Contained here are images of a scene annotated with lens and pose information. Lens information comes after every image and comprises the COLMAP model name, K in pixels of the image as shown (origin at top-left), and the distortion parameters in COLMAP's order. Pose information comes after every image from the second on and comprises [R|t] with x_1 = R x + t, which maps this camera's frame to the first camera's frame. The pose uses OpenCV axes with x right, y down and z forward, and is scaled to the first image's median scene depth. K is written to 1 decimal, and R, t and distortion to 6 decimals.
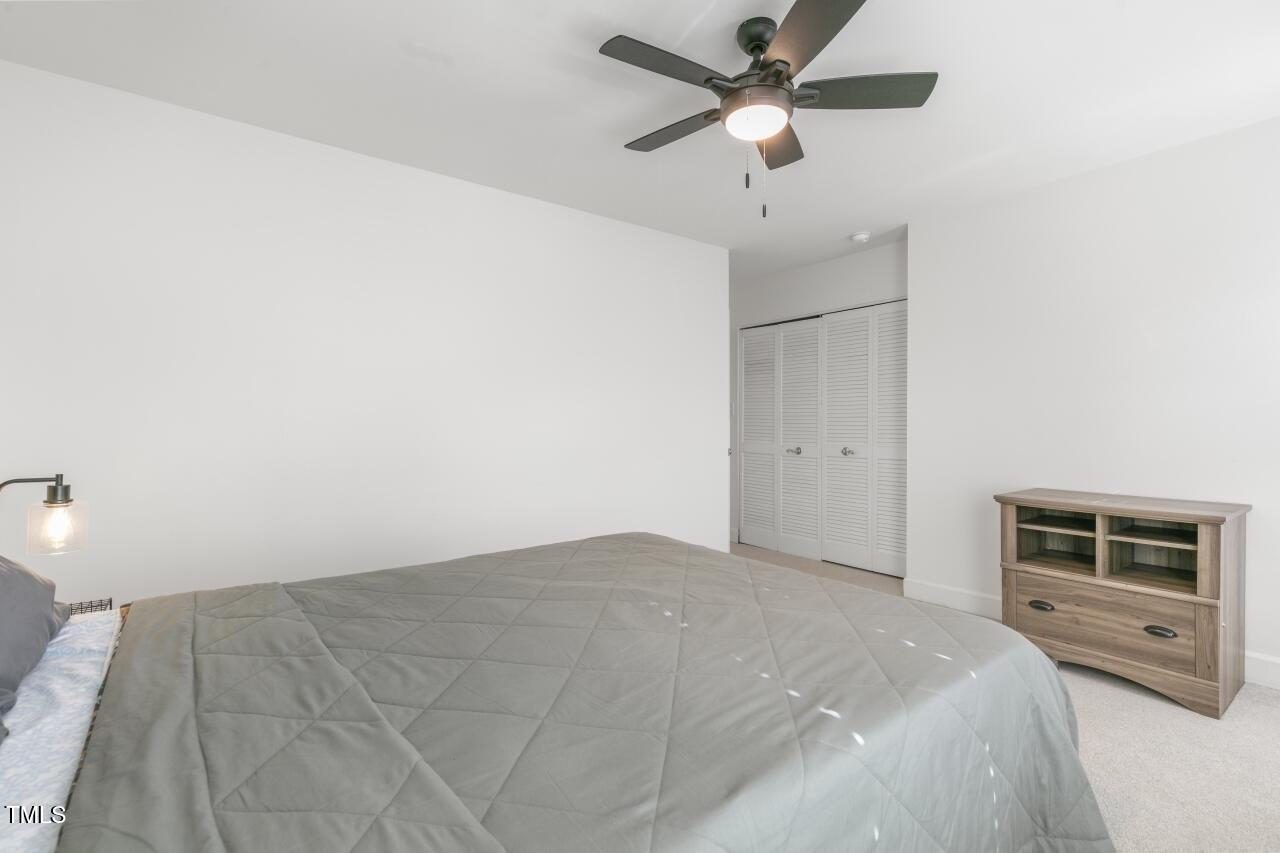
lens RADIAL K [[572.3, 0, 640.0], [0, 572.3, 426.5], [0, 0, 1]] dist [-0.000327, -0.000203]
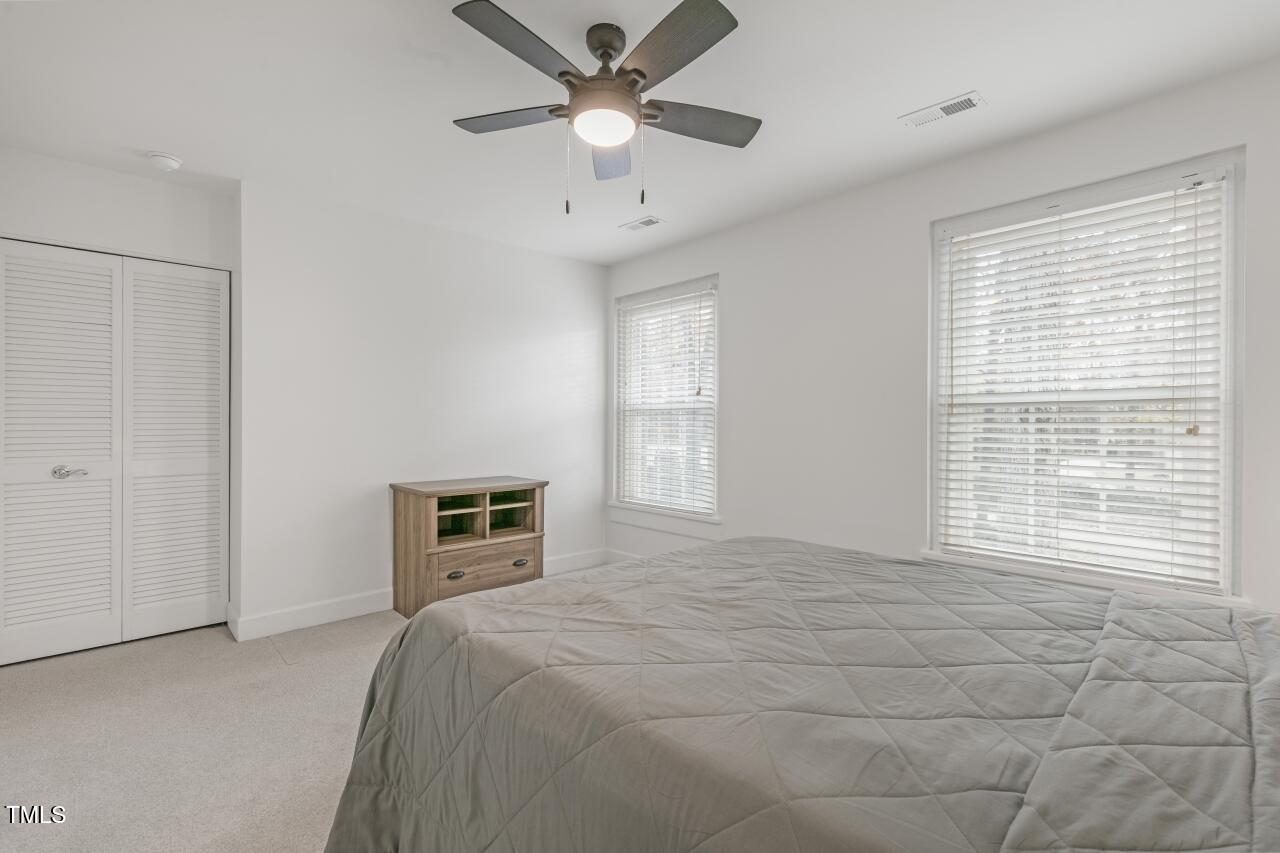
lens RADIAL K [[572.3, 0, 640.0], [0, 572.3, 426.5], [0, 0, 1]] dist [-0.000327, -0.000203]
pose [[-0.090601, -0.000988, 0.995887, -0.585476], [0.011455, 0.999932, 0.002034, -0.000215], [-0.995821, 0.011593, -0.090584, 0.774784]]
